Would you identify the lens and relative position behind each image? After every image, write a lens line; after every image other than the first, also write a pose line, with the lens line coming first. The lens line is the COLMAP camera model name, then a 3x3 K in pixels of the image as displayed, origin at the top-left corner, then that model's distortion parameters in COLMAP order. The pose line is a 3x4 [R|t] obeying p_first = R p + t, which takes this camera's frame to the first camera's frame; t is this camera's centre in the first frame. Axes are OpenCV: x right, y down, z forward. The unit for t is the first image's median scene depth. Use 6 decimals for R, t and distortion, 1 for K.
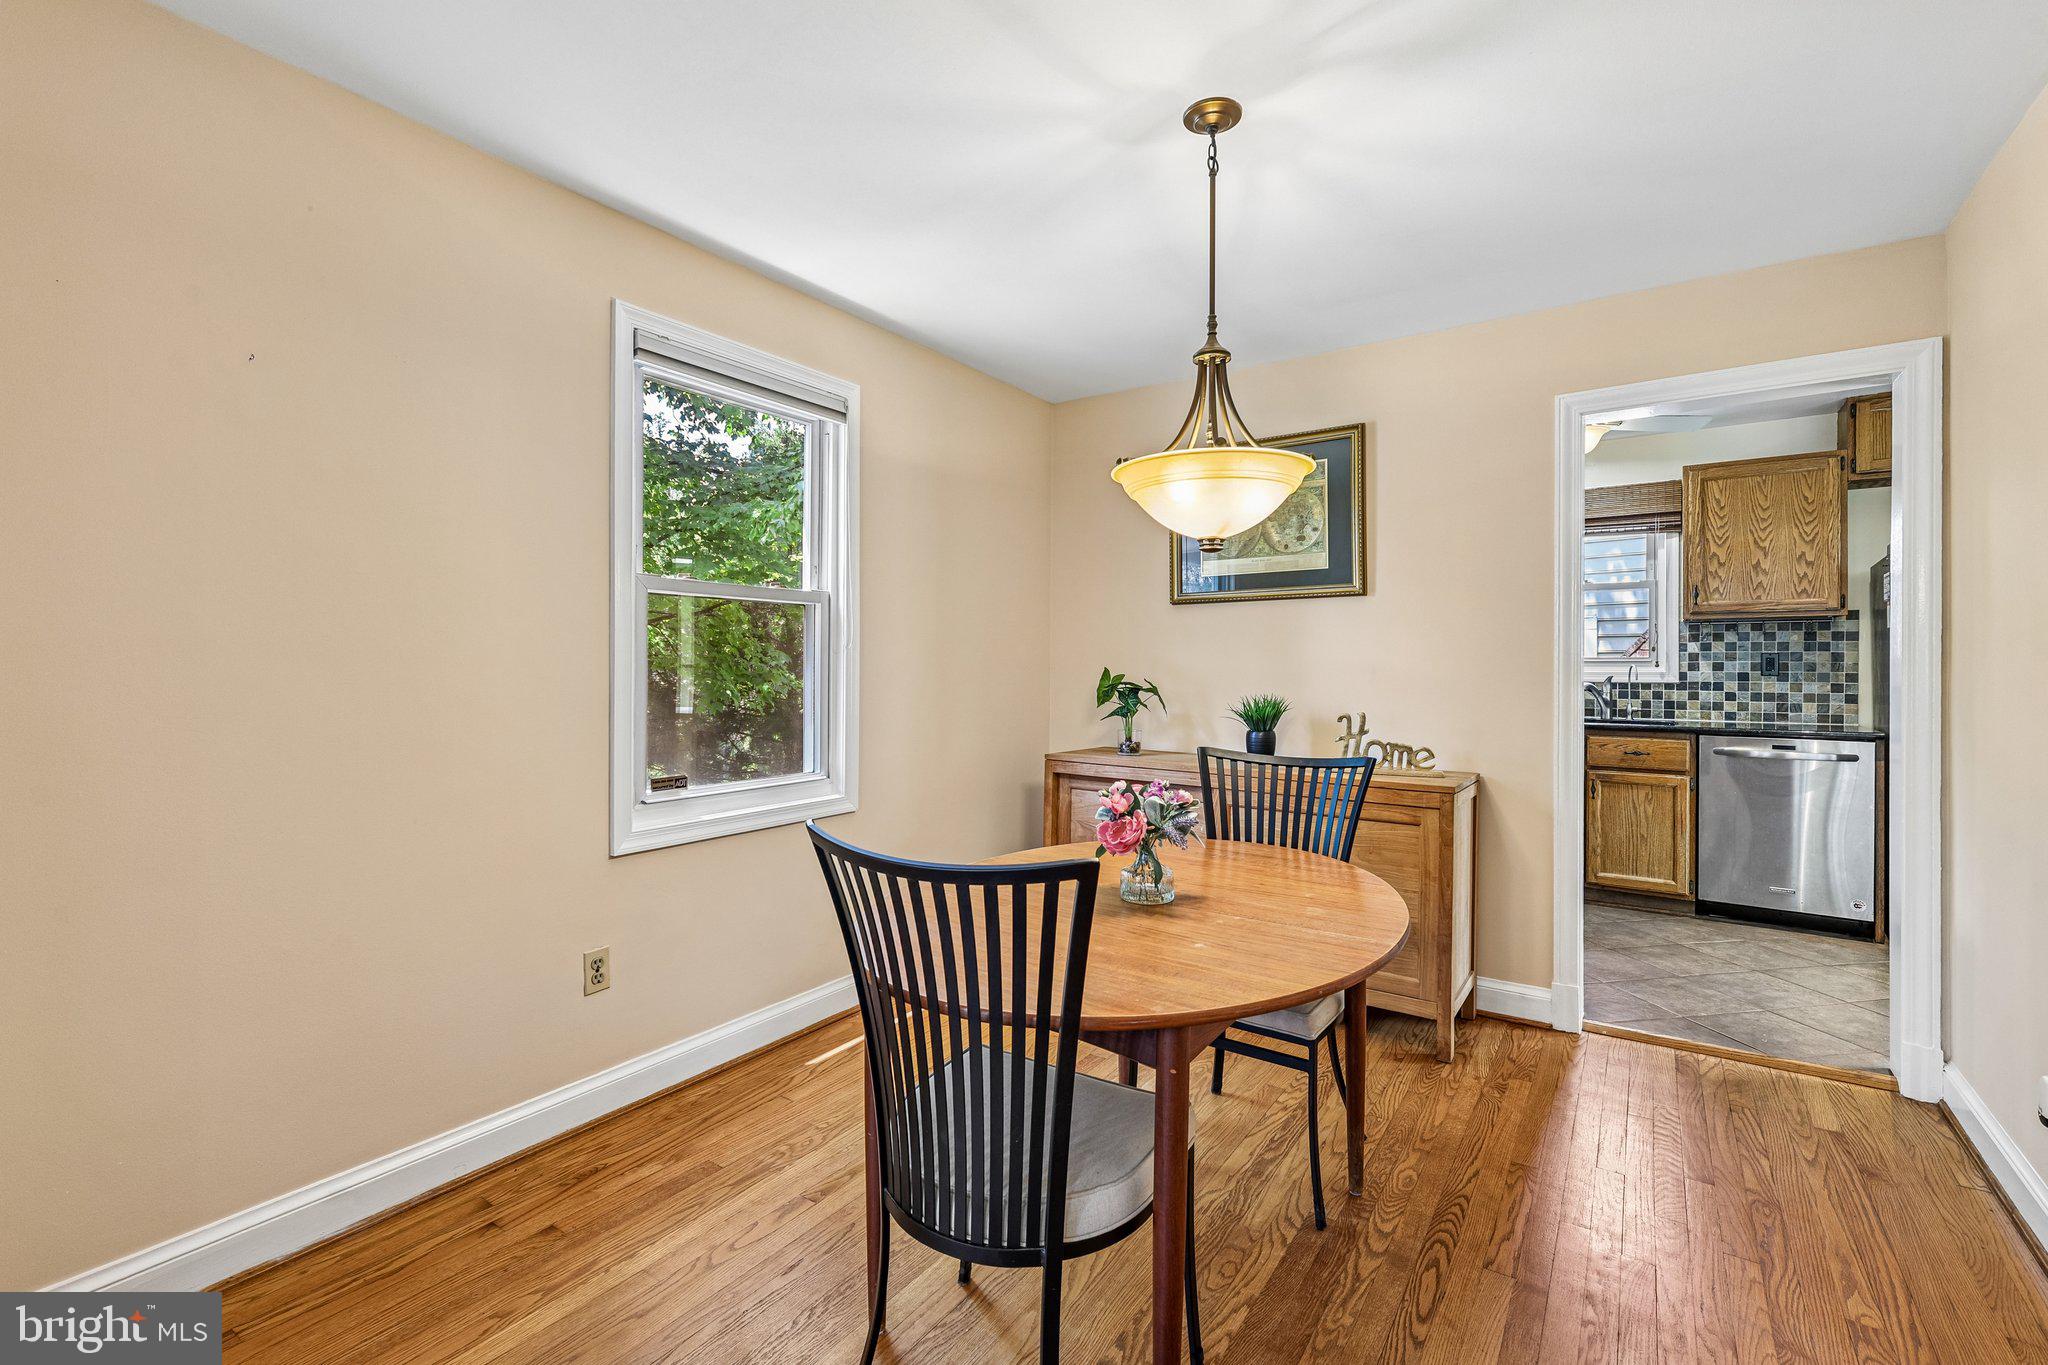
lens RADIAL K [[901.4, 0, 1018.9], [0, 901.4, 670.3], [0, 0, 1]] dist [-0.000373, -0.000084]
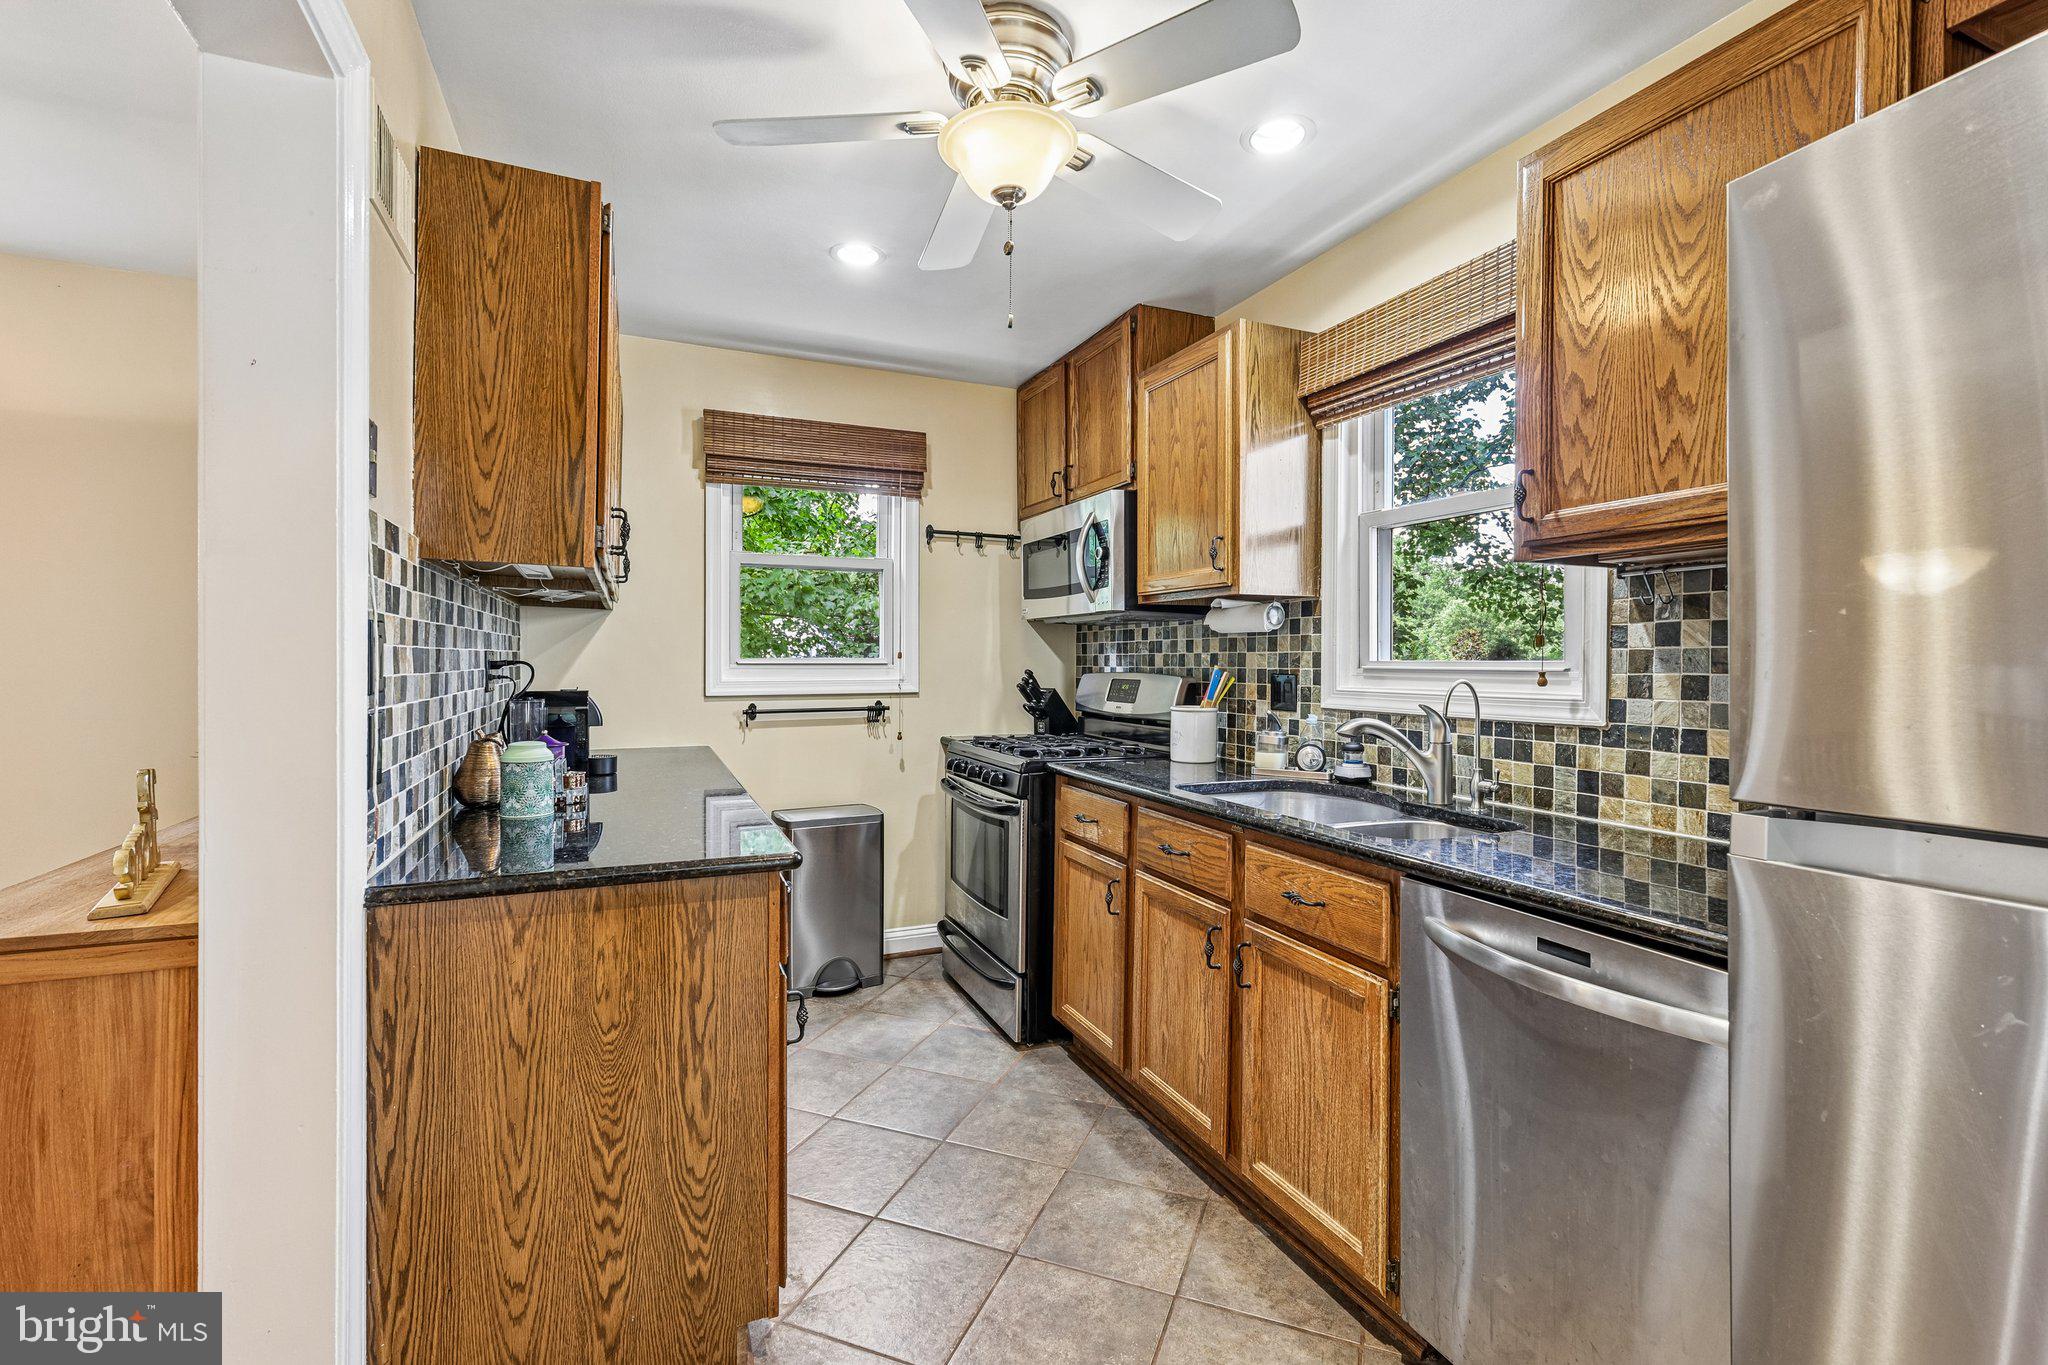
lens RADIAL K [[901.4, 0, 1021.4], [0, 901.4, 671.9], [0, 0, 1]] dist [-0.000373, -0.000084]
pose [[0.851848, 0.008540, -0.523719, 0.736082], [-0.006879, 0.999963, 0.005117, -0.010349], [0.523743, -0.000756, 0.851876, 0.547607]]
